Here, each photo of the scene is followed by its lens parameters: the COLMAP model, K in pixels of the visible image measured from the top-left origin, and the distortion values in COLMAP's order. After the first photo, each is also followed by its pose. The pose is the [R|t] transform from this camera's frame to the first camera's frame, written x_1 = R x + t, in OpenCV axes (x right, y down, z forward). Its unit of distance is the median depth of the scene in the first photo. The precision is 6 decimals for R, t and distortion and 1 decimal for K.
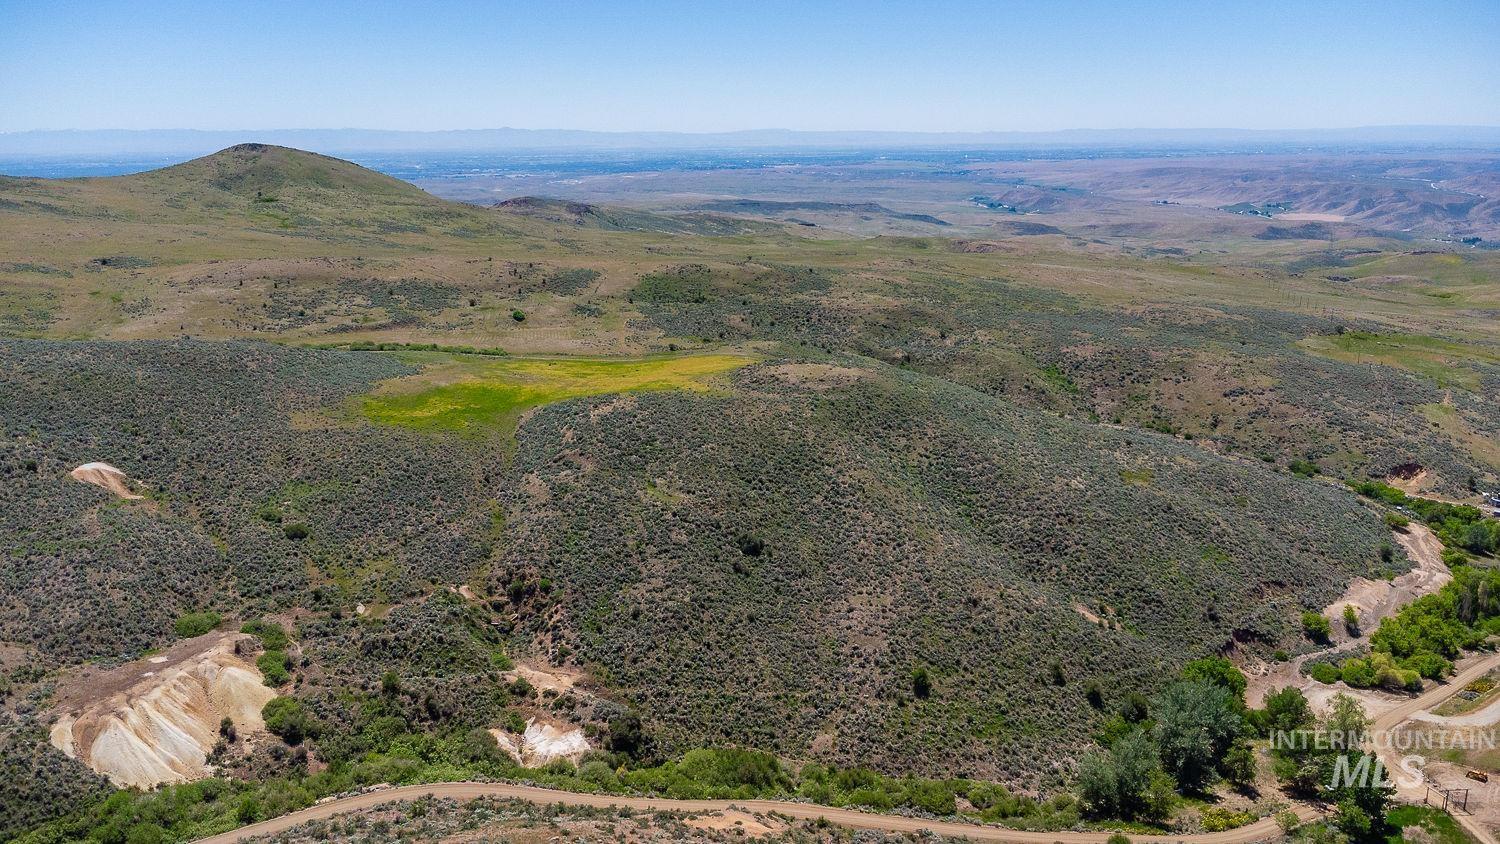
lens RADIAL K [[1128.6, 0, 752.0], [0, 1128.6, 423.2], [0, 0, 1]] dist [0.048700, -0.073164]
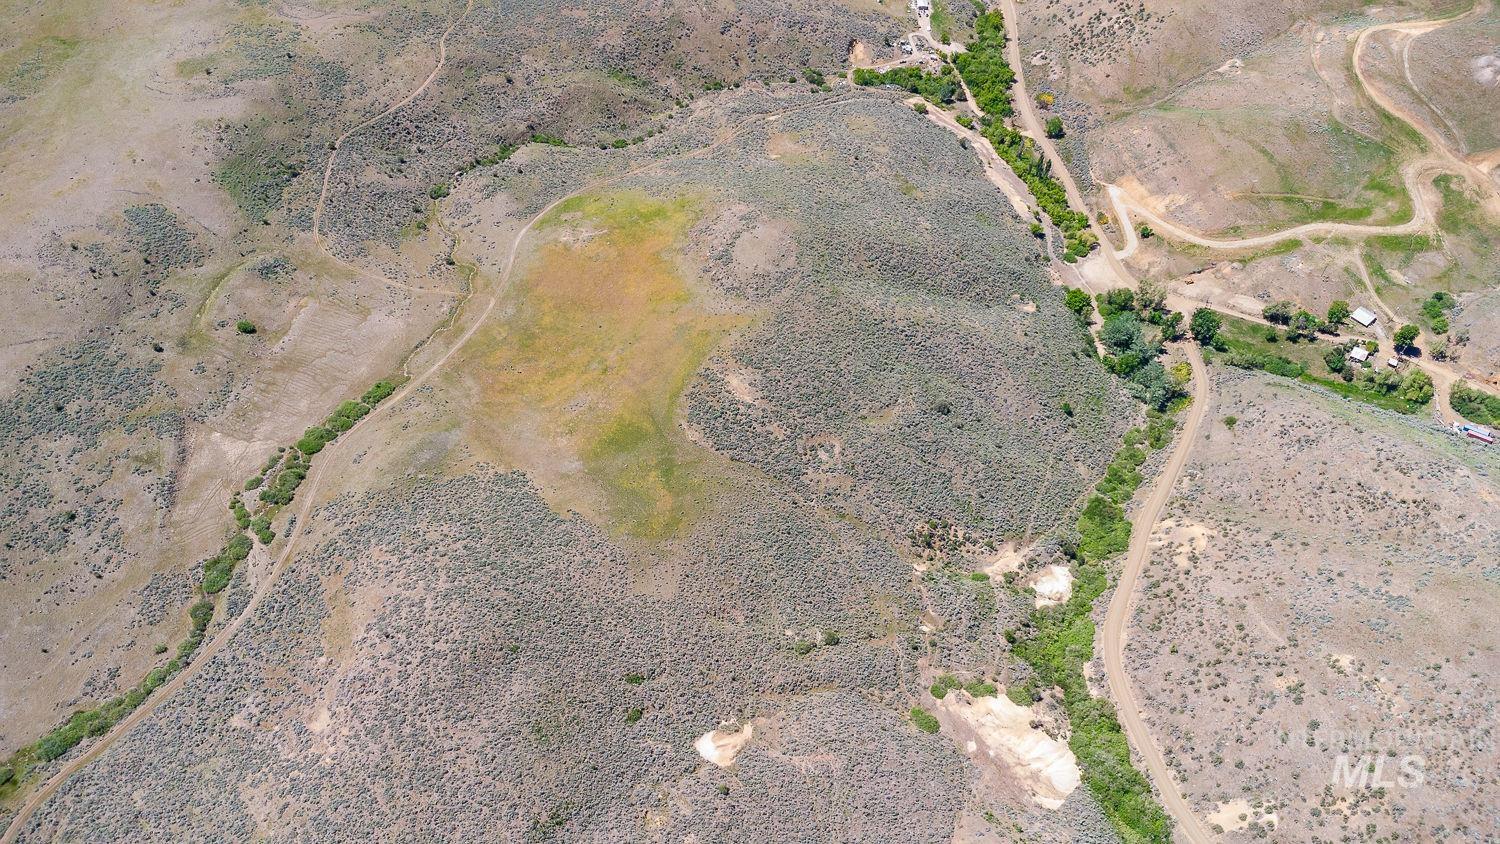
lens RADIAL K [[1090.6, 0, 751.3], [0, 1090.6, 419.5], [0, 0, 1]] dist [0.039017, -0.049853]
pose [[0.467820, -0.672553, 0.573426, -1.001579], [0.207426, 0.714228, 0.668470, -0.941251], [-0.859139, -0.193780, 0.473635, 0.546214]]
